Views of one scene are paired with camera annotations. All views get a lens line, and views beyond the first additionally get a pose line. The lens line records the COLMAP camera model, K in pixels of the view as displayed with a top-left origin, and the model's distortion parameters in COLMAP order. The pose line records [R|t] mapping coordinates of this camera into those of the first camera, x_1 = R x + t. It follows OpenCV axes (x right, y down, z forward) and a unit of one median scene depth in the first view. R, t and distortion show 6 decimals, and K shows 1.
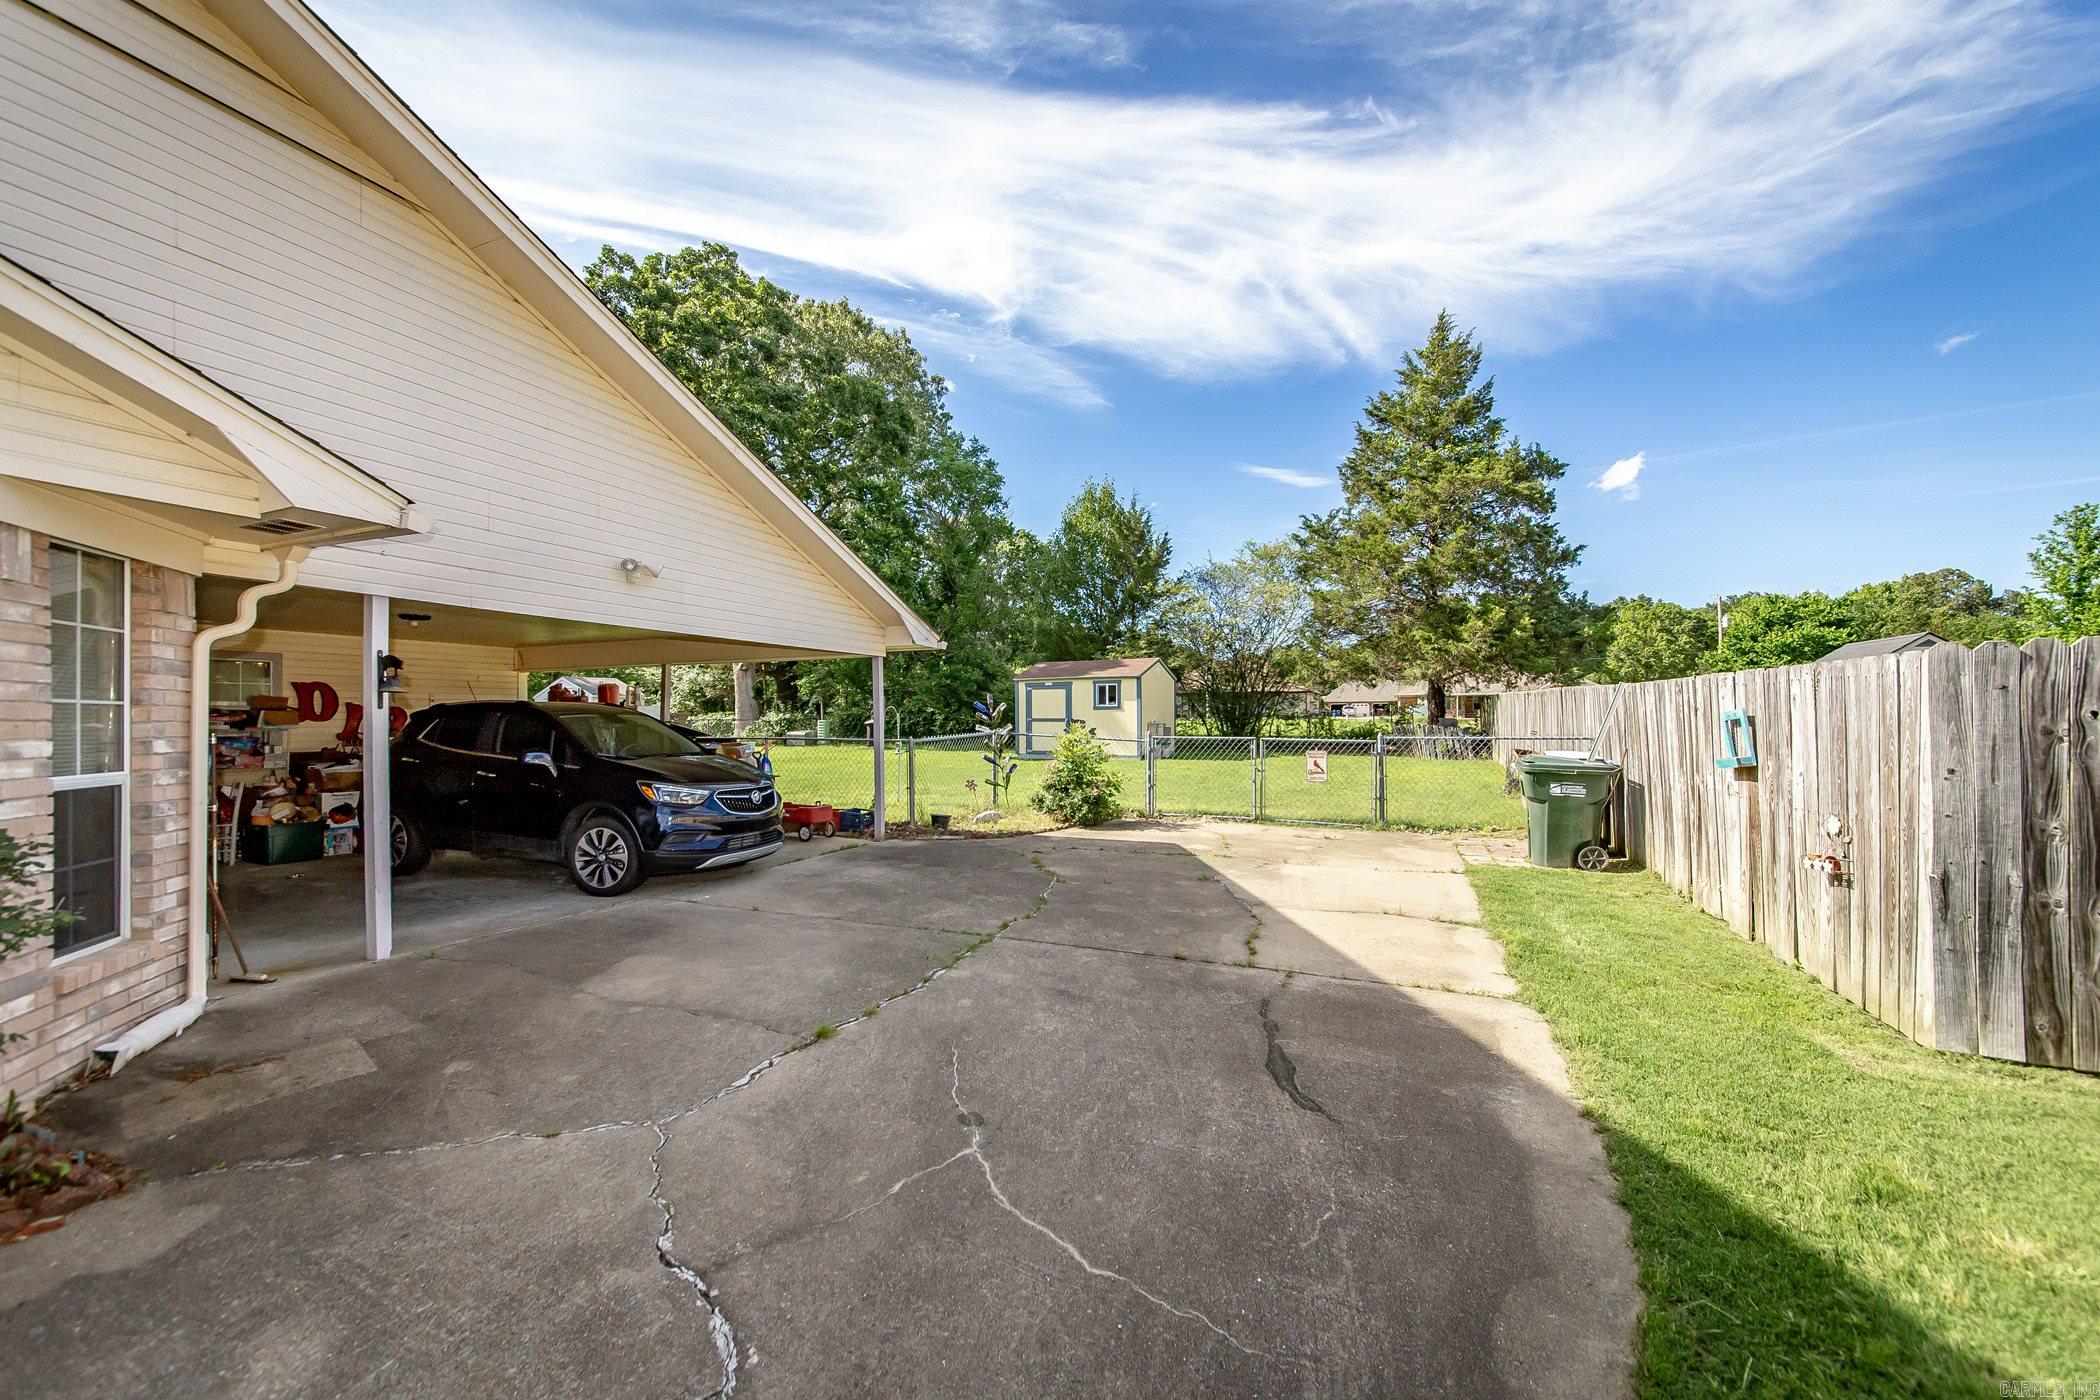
lens RADIAL K [[811.2, 0, 1042.8], [0, 811.2, 717.9], [0, 0, 1]] dist [0.000392, -0.000013]
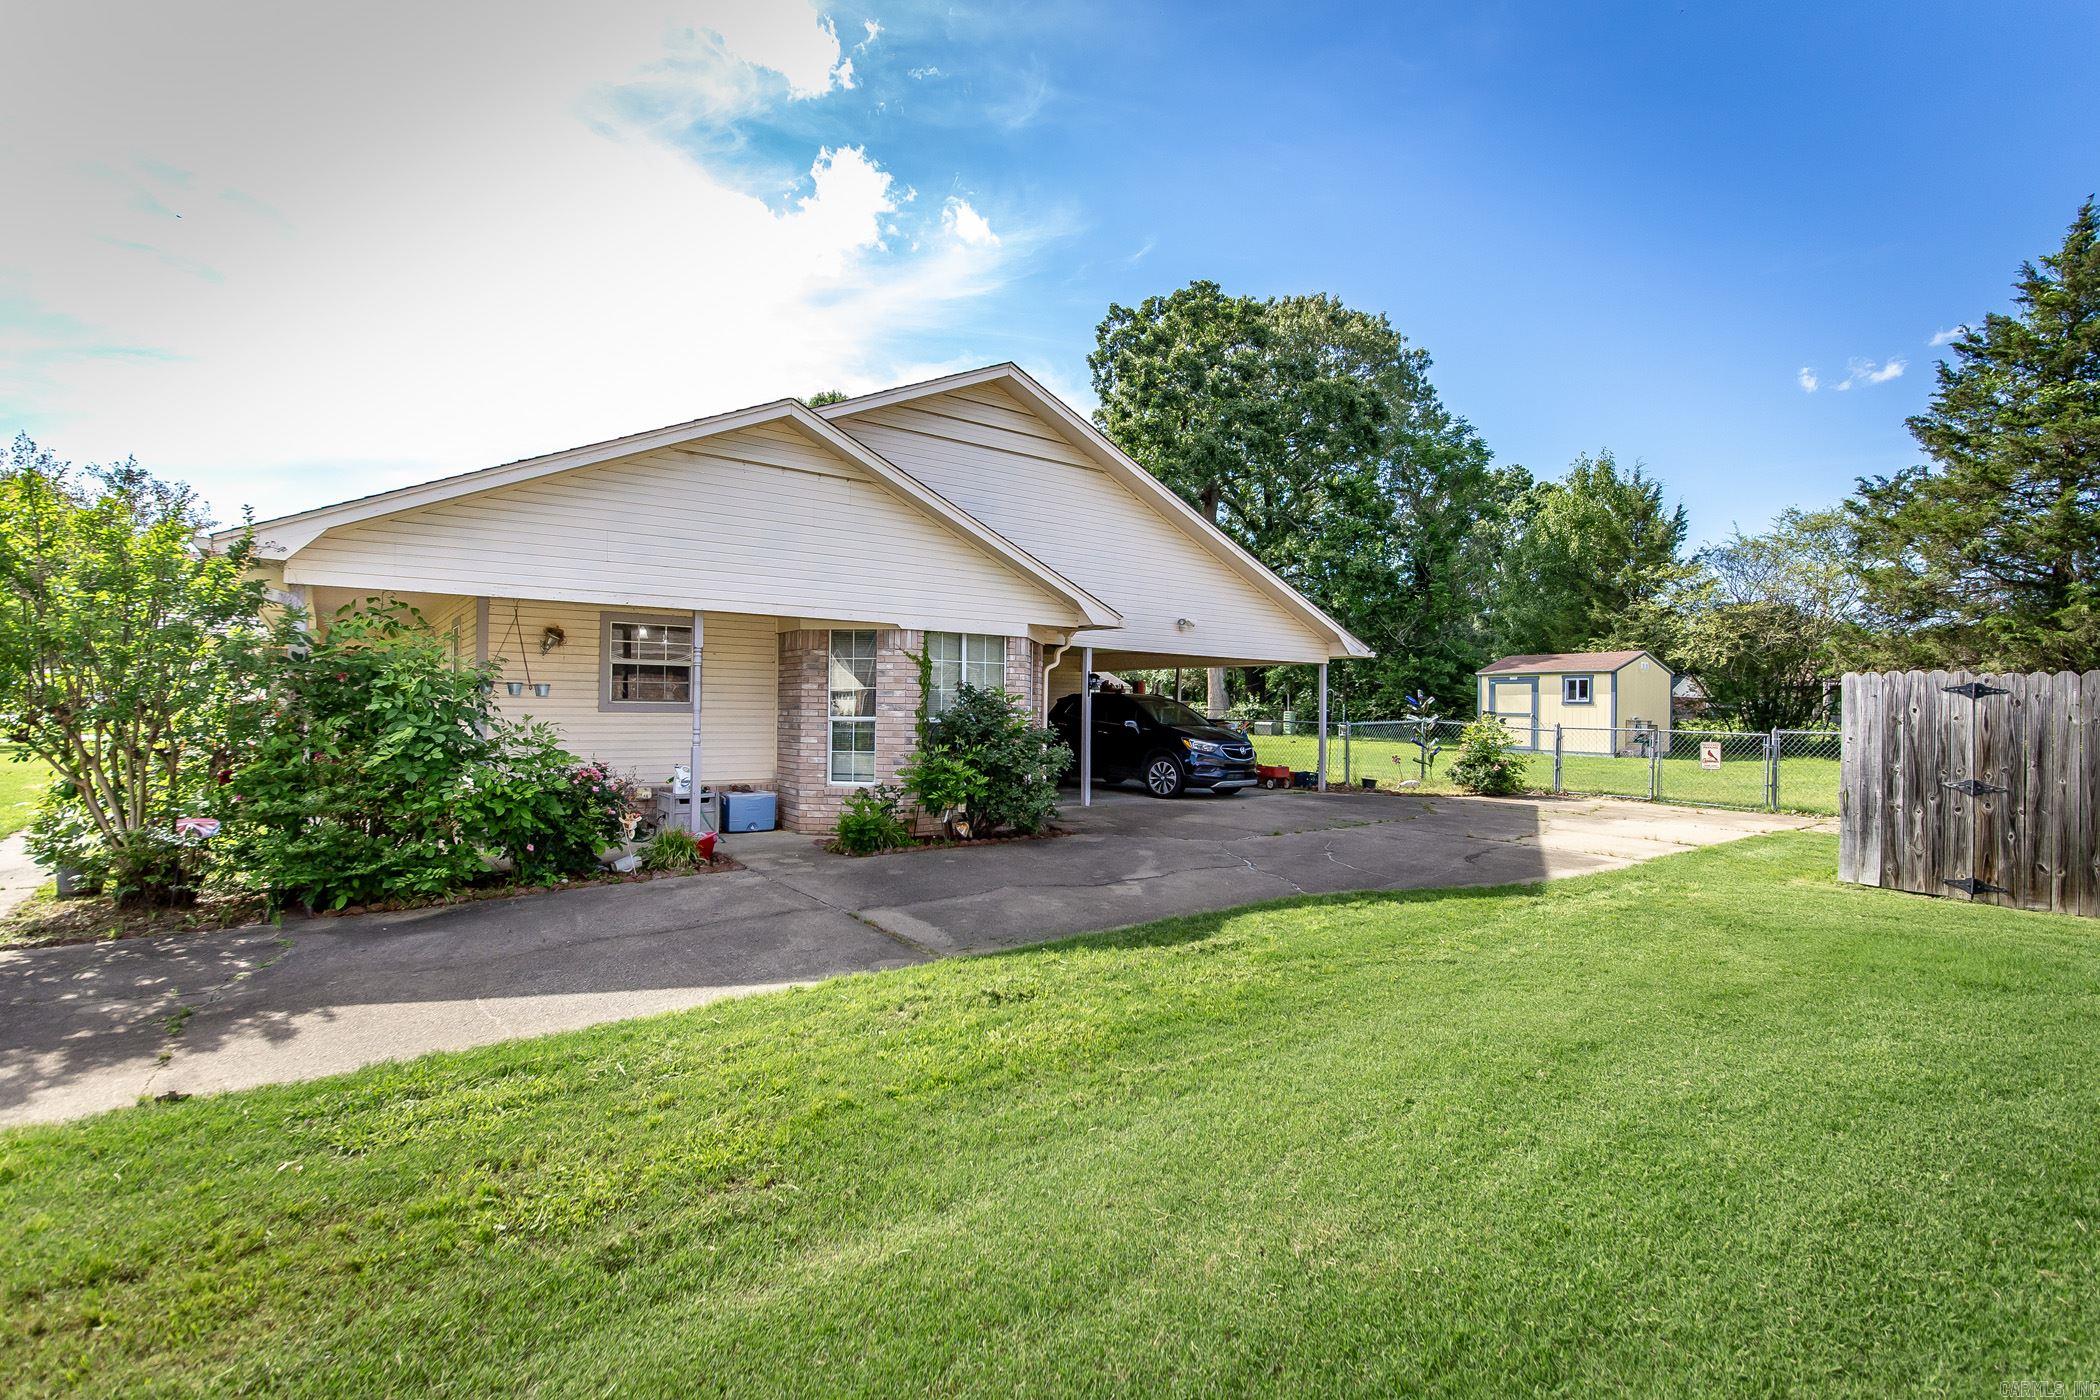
lens RADIAL K [[962.6, 0, 1041.0], [0, 962.6, 707.7], [0, 0, 1]] dist [-0.004021, -0.001323]
pose [[0.866939, 0.017328, -0.498114, 0.093141], [-0.019335, 0.999812, 0.001130, 0.004218], [0.498040, 0.008651, 0.867111, -0.315932]]
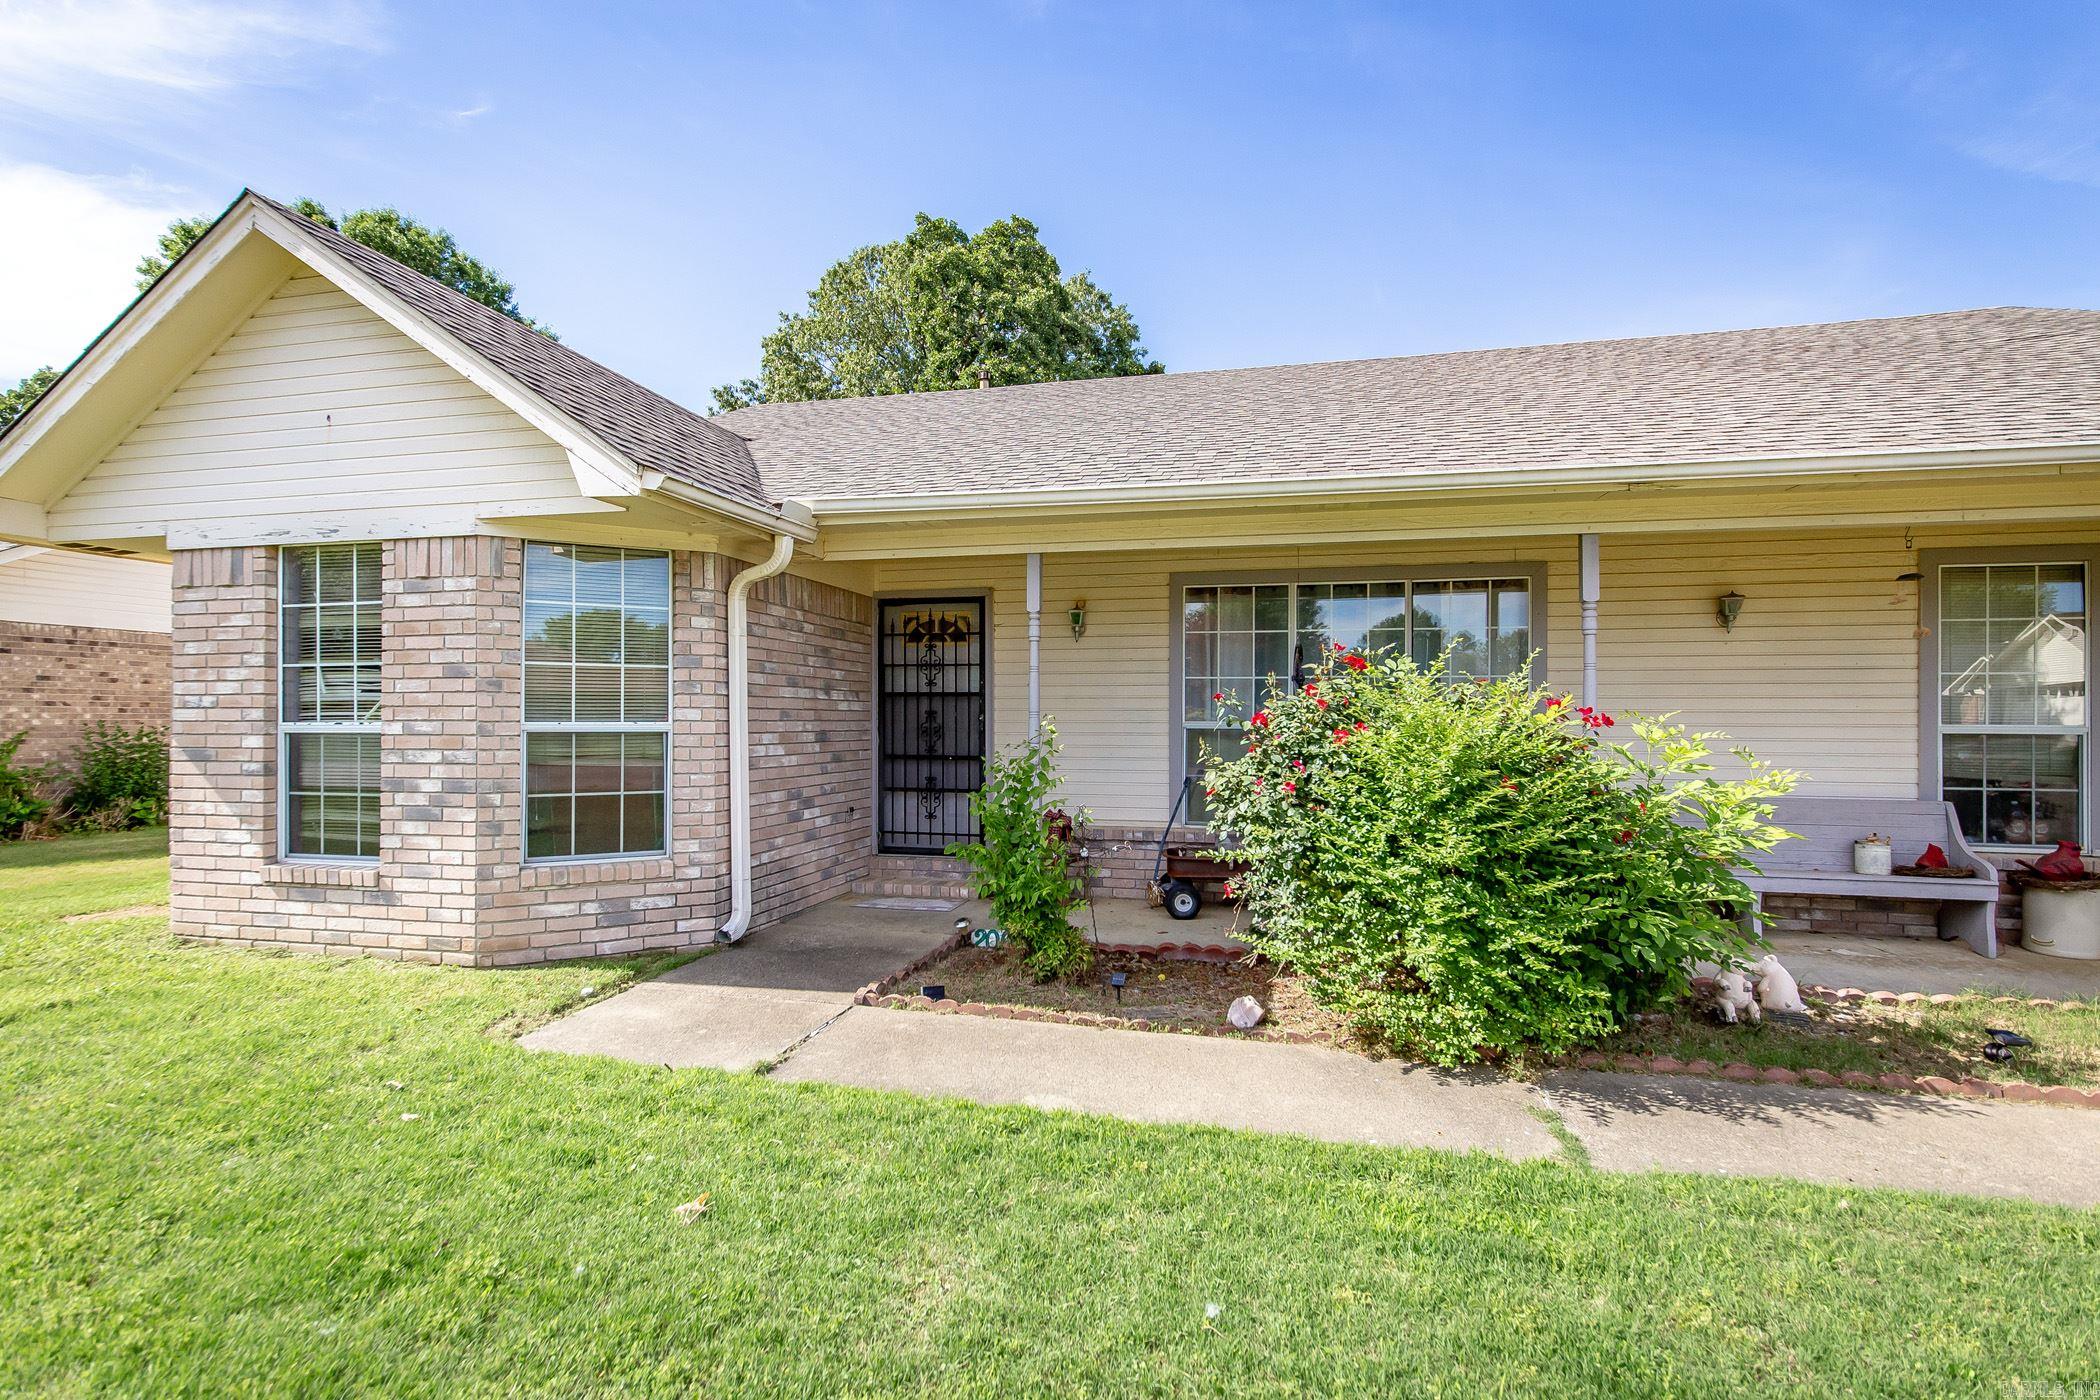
lens RADIAL K [[1027.1, 0, 1038.8], [0, 1027.1, 712.9], [0, 0, 1]] dist [0.002450, 0.000616]
pose [[0.984695, 0.011408, 0.173913, -0.750372], [-0.010386, 0.999923, -0.006790, 0.015602], [-0.173977, 0.004880, 0.984738, -0.262370]]
